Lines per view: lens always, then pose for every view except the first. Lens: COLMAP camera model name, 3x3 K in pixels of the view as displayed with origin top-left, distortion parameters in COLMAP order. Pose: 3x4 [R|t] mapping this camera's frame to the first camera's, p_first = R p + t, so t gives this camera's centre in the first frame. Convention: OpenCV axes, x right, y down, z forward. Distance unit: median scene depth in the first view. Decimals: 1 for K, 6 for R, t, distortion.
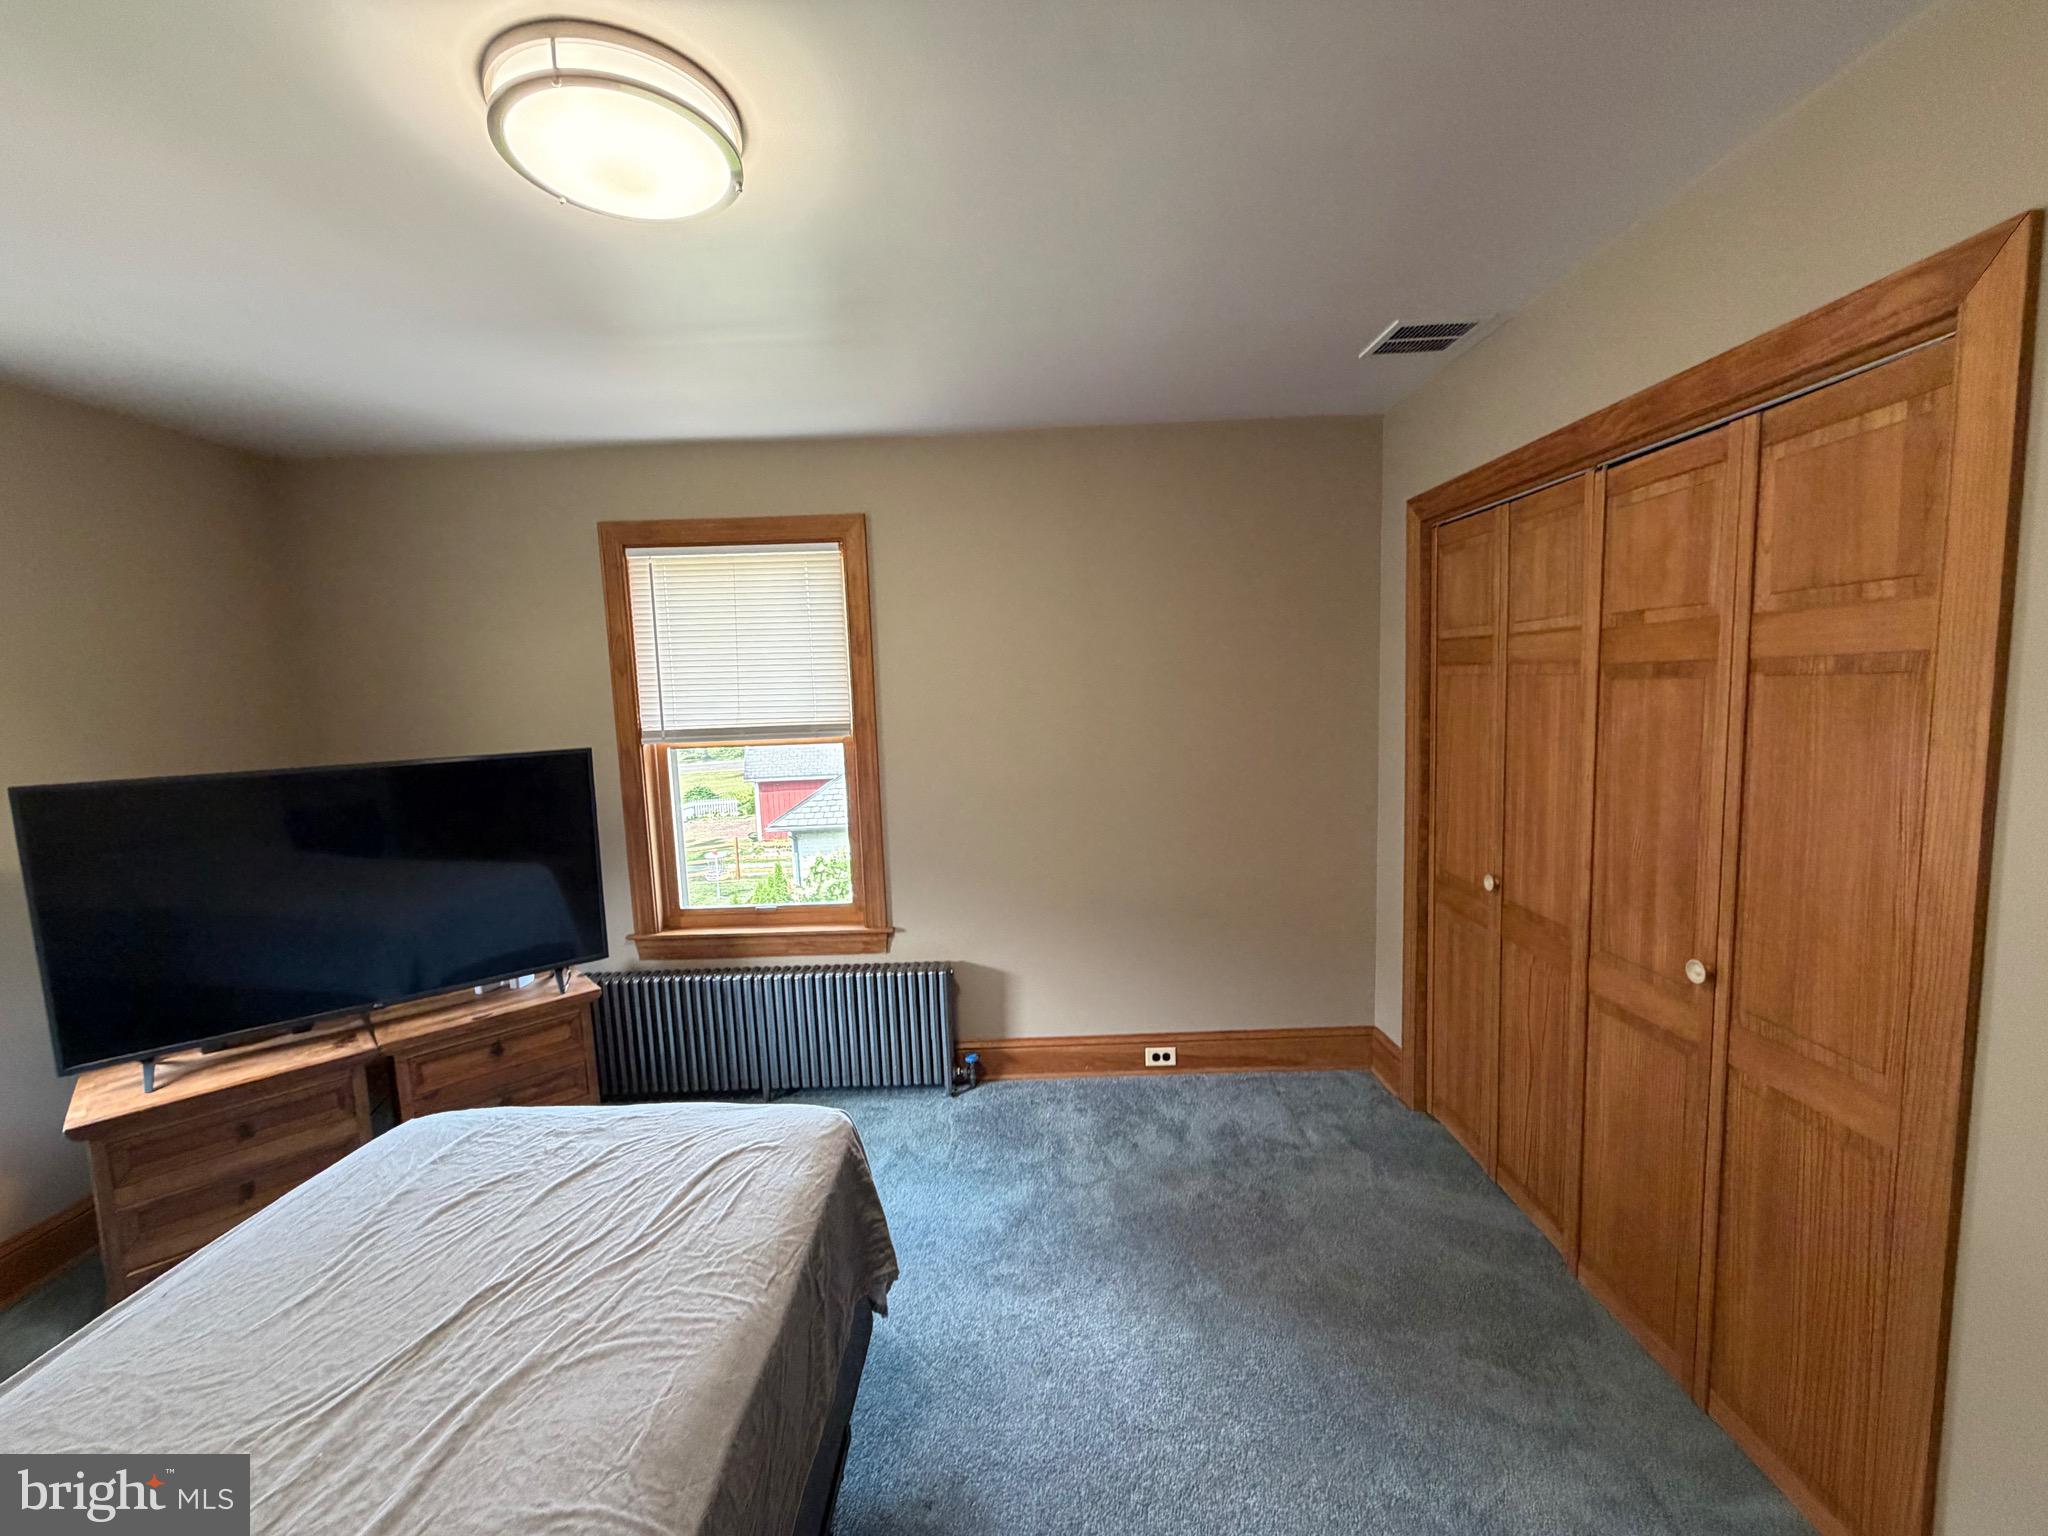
lens RADIAL K [[814.5, 0, 1022.4], [0, 814.5, 767.1], [0, 0, 1]] dist [-0.000260, -0.000108]
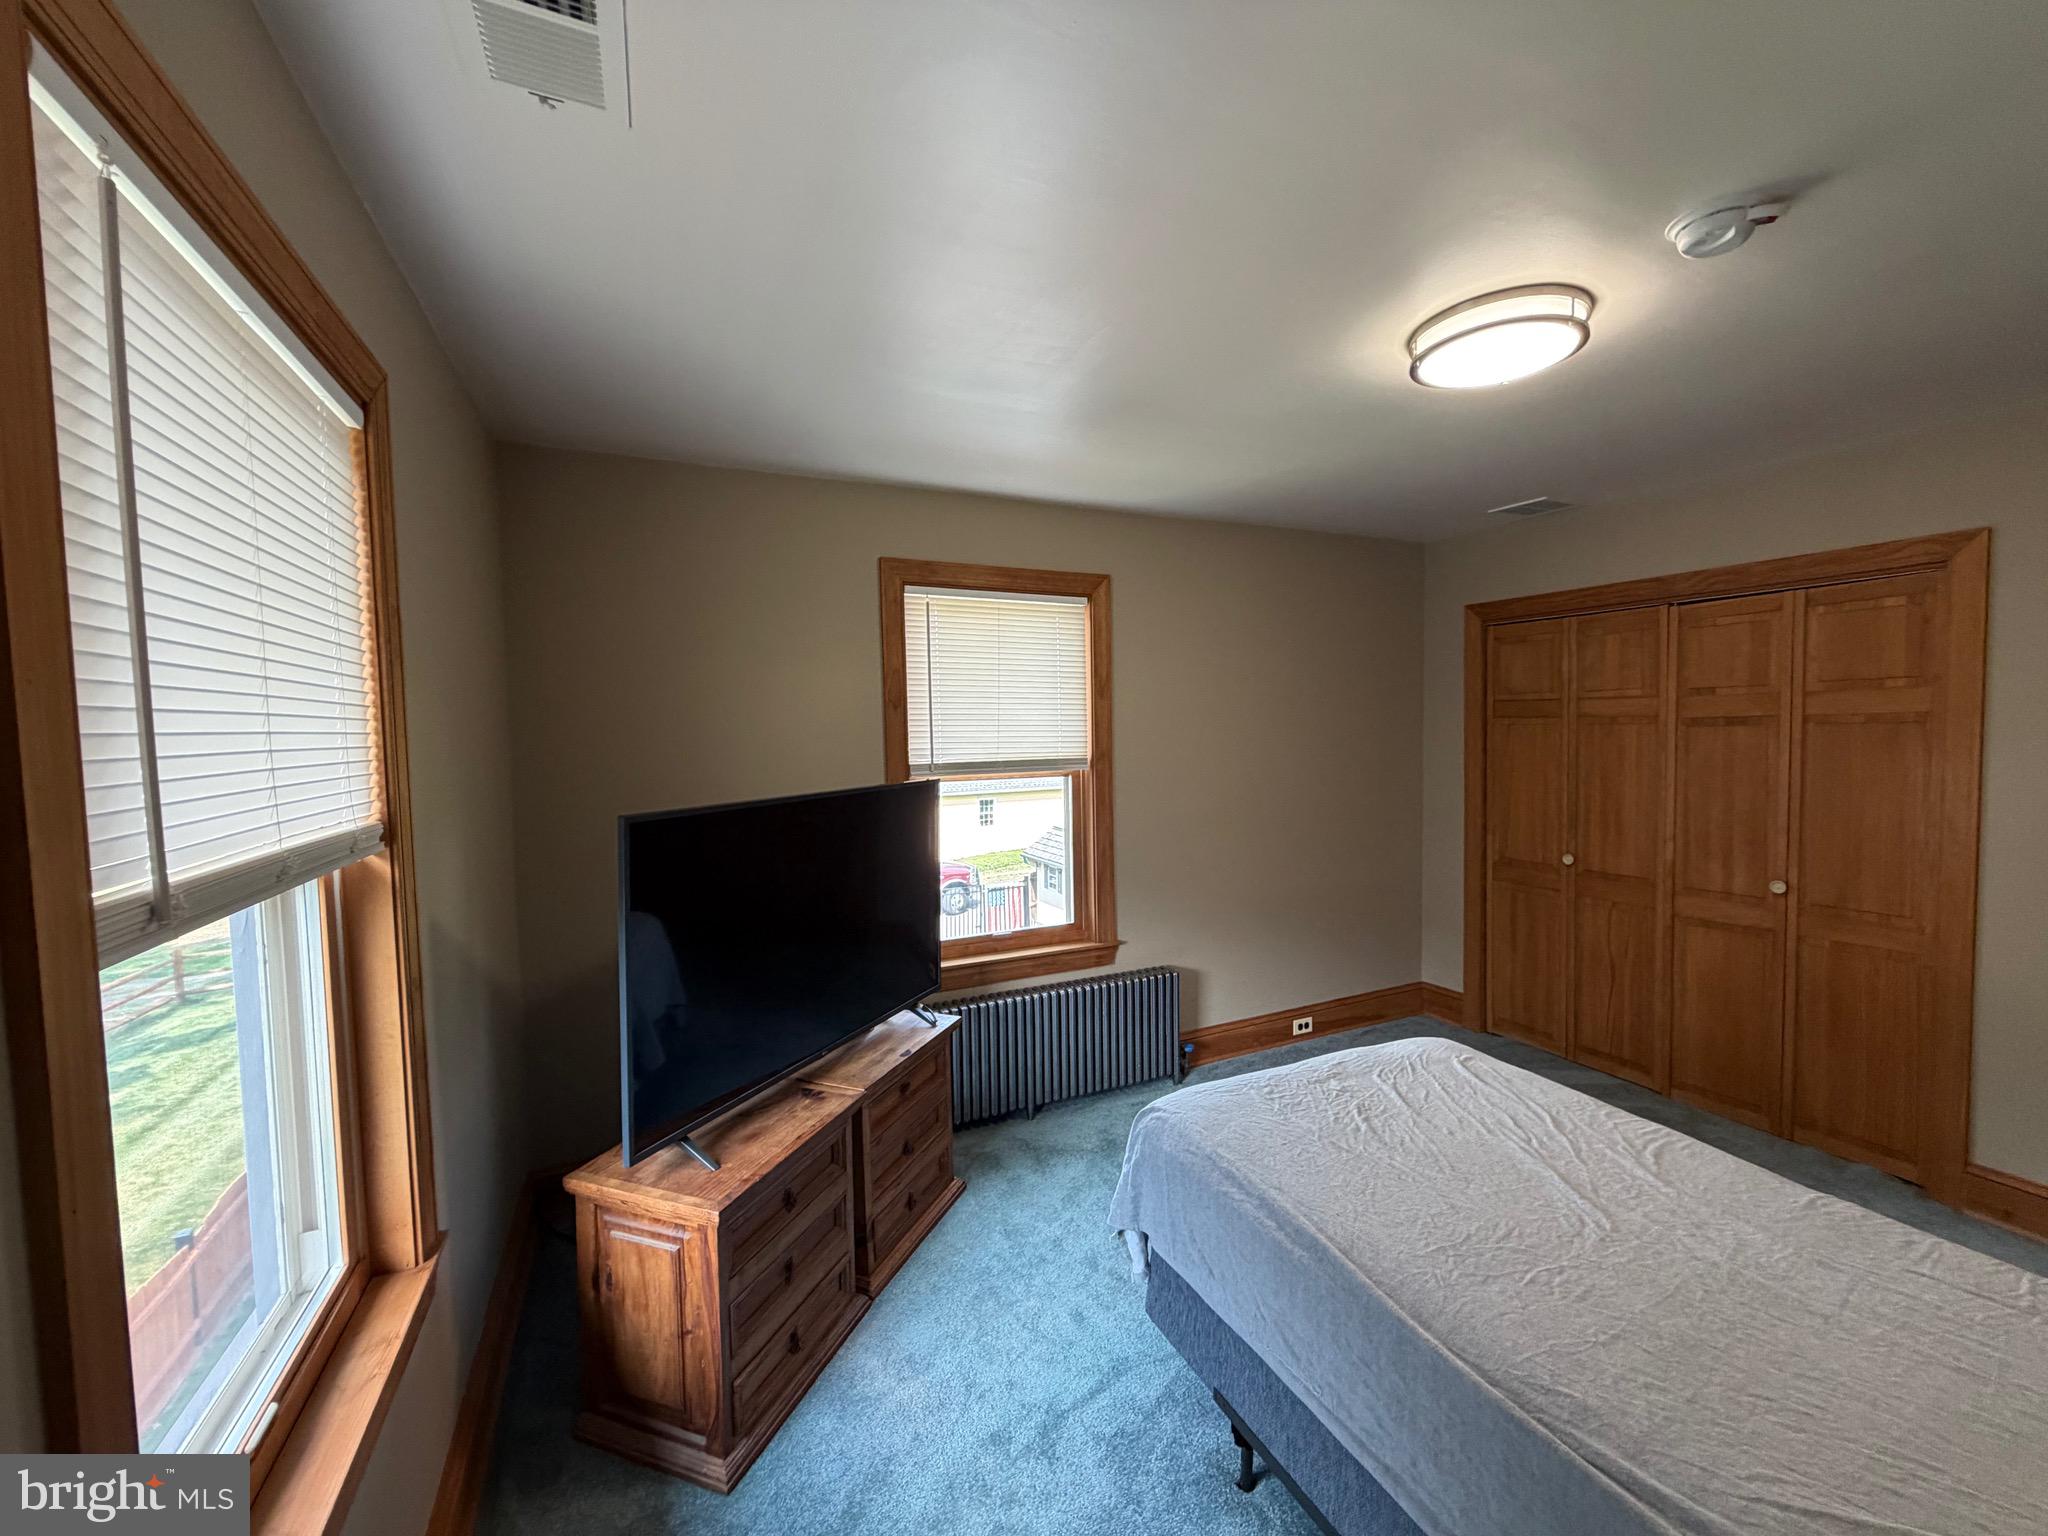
lens RADIAL K [[814.5, 0, 1021.5], [0, 814.5, 768.6], [0, 0, 1]] dist [-0.000260, -0.000108]
pose [[0.904017, -0.002381, 0.427489, -0.858353], [0.030008, 0.997871, -0.057901, 0.025041], [-0.426441, 0.065172, 0.902164, 0.039843]]
